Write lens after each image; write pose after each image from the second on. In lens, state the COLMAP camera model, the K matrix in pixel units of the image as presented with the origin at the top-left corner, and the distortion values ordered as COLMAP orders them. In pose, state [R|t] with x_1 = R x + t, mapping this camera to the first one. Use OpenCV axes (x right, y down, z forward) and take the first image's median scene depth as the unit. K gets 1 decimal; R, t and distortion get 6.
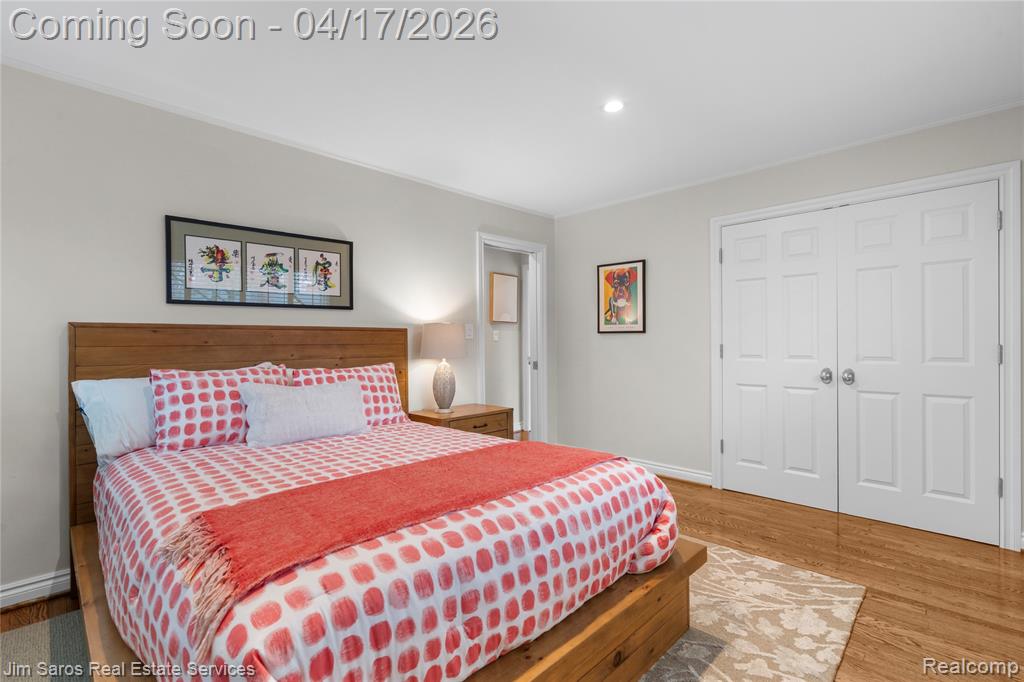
lens RADIAL K [[465.7, 0, 511.9], [0, 465.7, 341.6], [0, 0, 1]] dist [-0.004104, -0.000749]
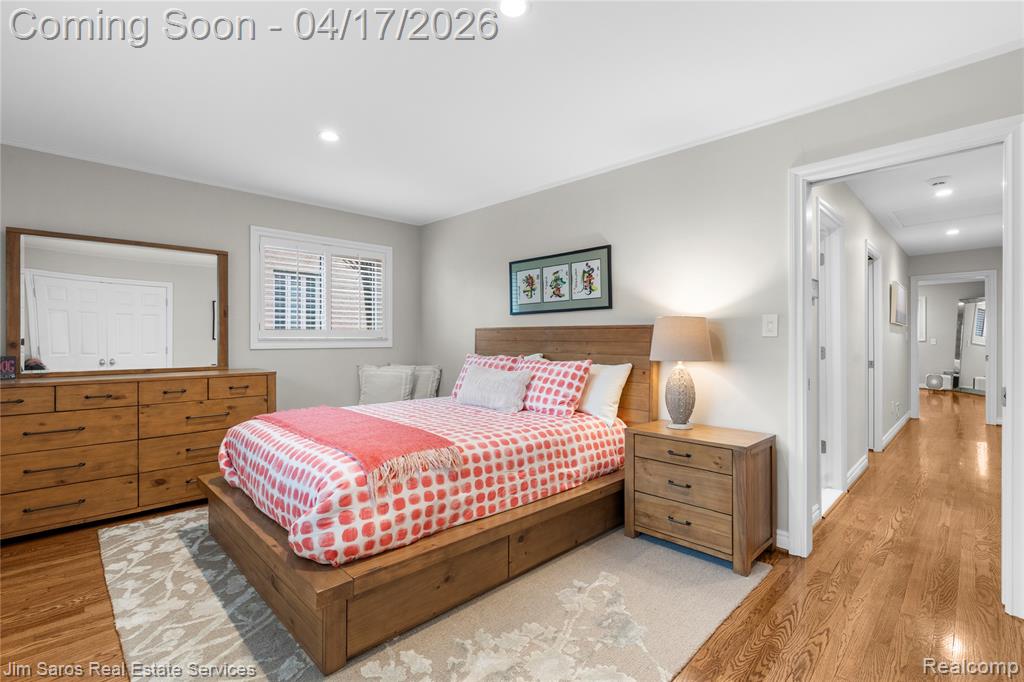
lens RADIAL K [[465.7, 0, 514.1], [0, 465.7, 340.5], [0, 0, 1]] dist [-0.004104, -0.000749]
pose [[0.000760, 0.014861, -0.999889, 0.789293], [0.000413, 0.999889, 0.014861, -0.013438], [1.000000, -0.000424, 0.000754, 0.859349]]
